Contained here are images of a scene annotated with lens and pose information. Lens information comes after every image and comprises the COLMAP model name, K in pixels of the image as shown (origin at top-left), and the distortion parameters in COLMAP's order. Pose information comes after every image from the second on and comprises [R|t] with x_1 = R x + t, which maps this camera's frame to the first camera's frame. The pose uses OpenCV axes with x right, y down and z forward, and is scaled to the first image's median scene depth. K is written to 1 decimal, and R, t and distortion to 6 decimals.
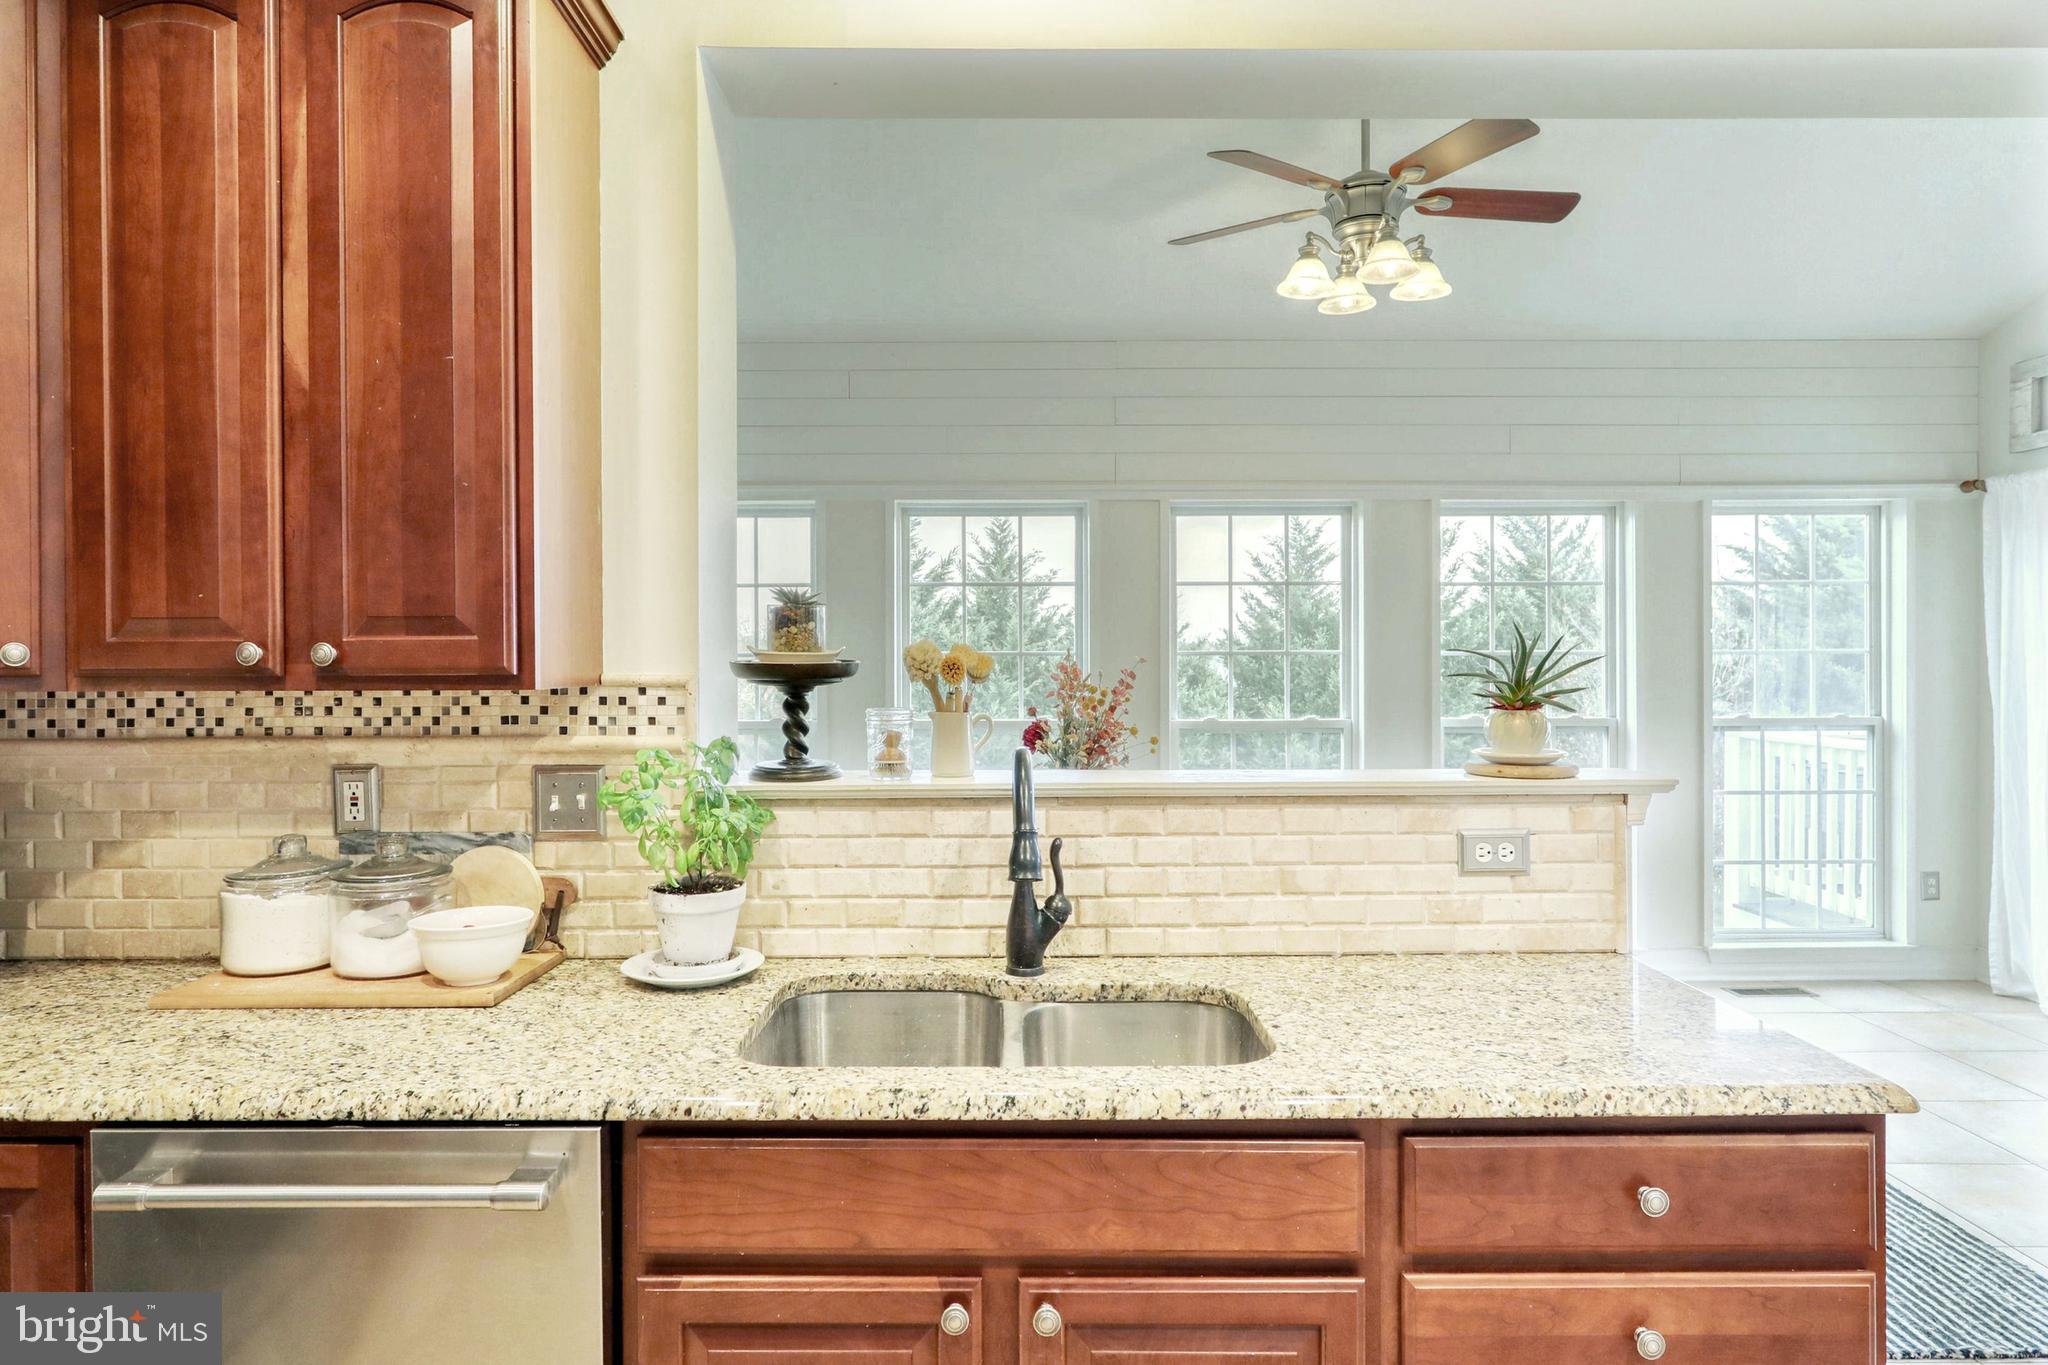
lens RADIAL K [[1200.1, 0, 1012.5], [0, 1200.1, 672.3], [0, 0, 1]] dist [-0.003663, -0.000425]
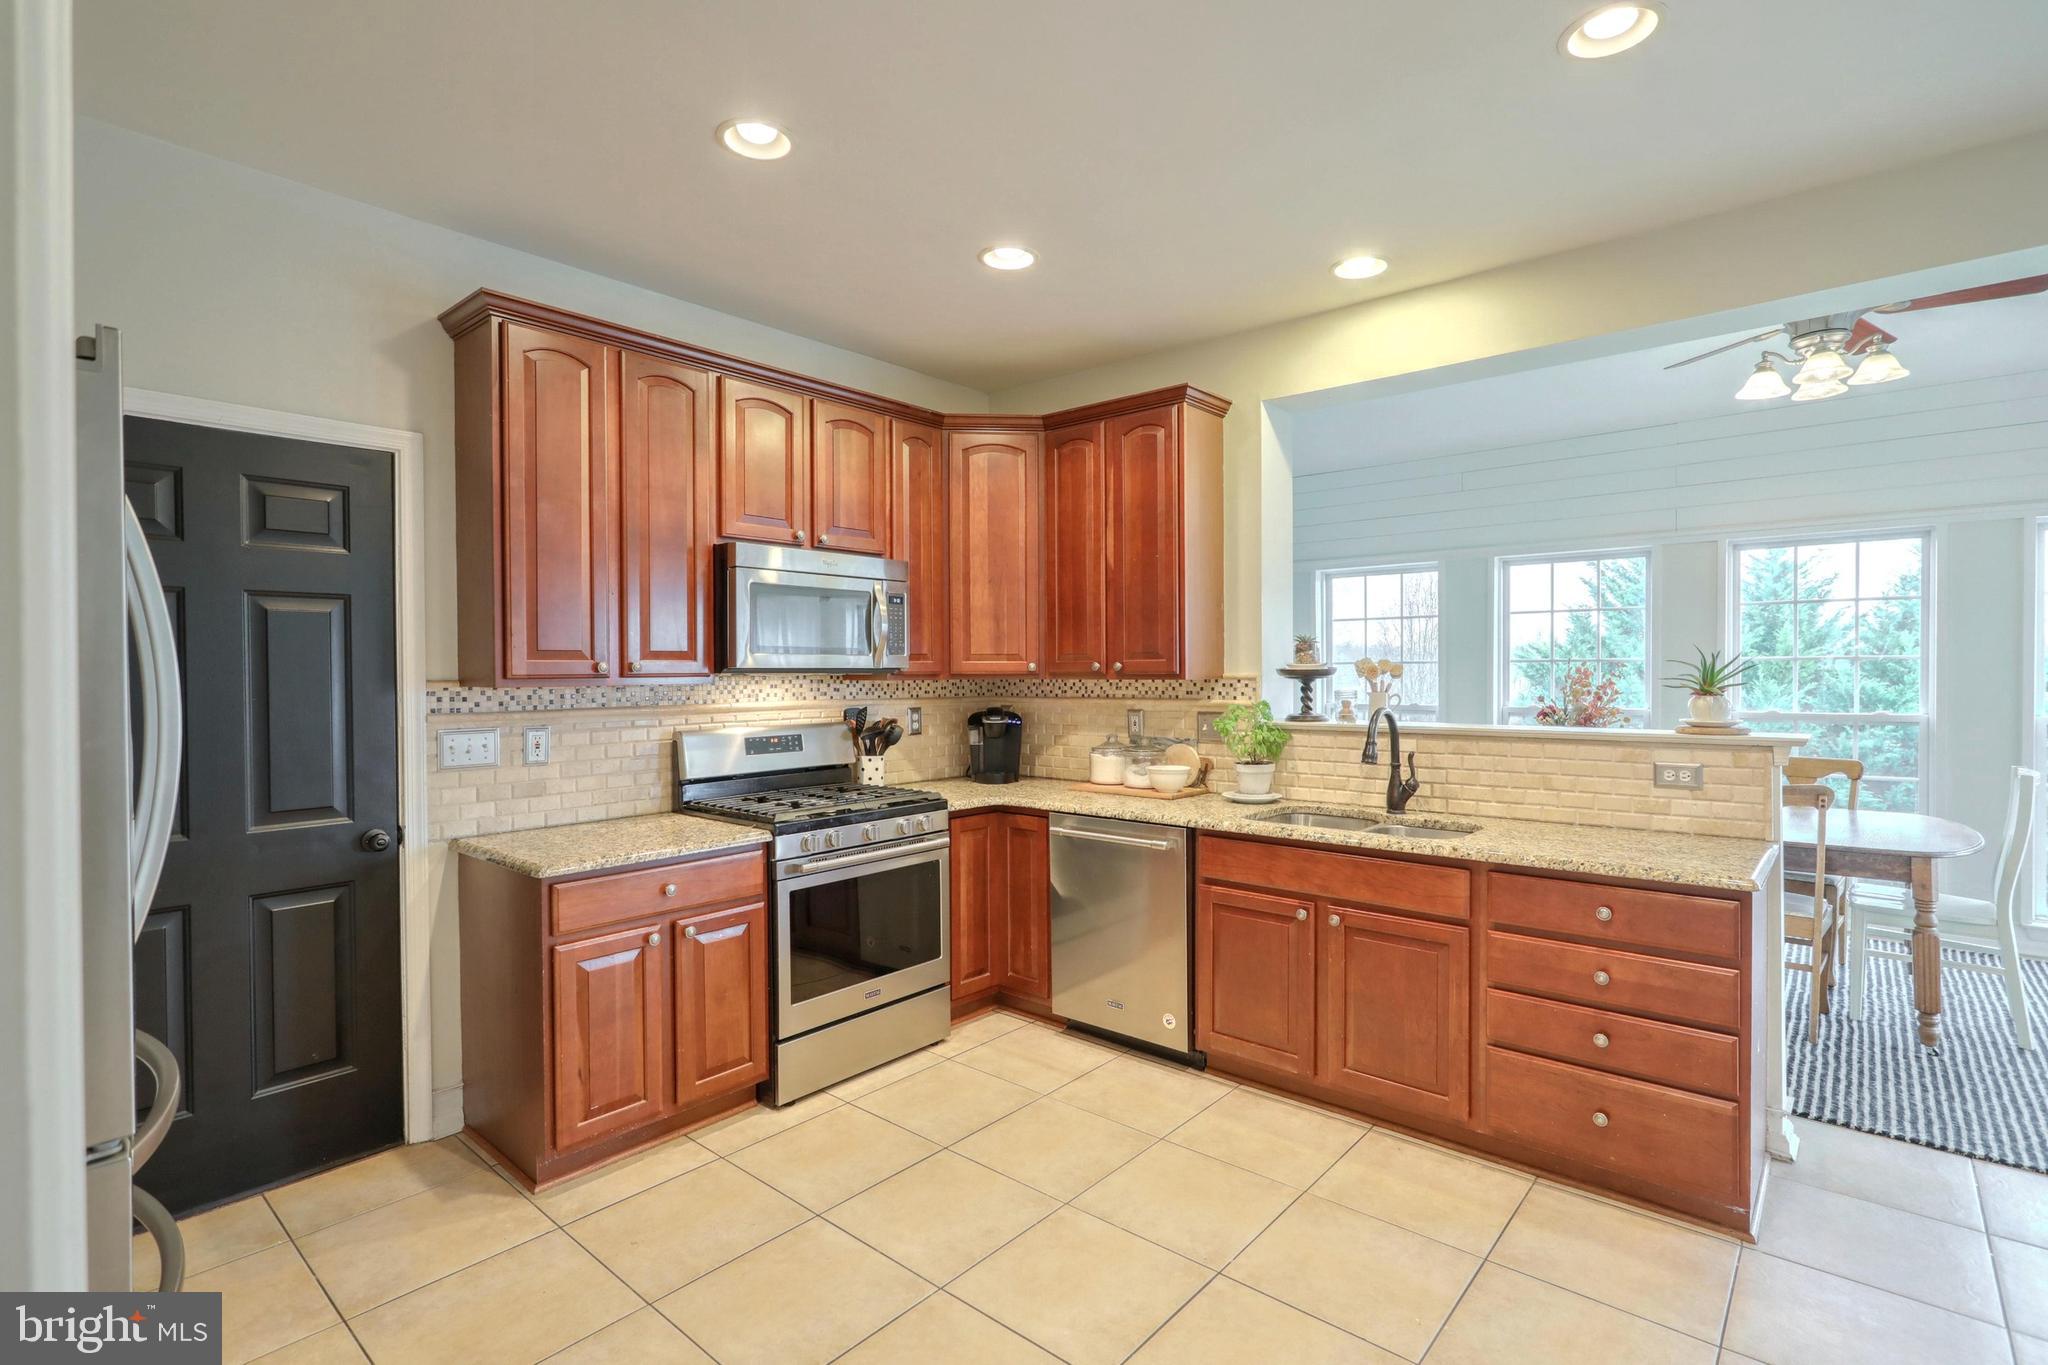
lens RADIAL K [[965.6, 0, 1021.8], [0, 965.6, 682.8], [0, 0, 1]] dist [-0.002647, 0.000031]
pose [[0.760624, 0.007067, -0.649155, 0.614919], [-0.002577, 0.999966, 0.007866, 0.005450], [0.649188, -0.004310, 0.760616, -0.735129]]
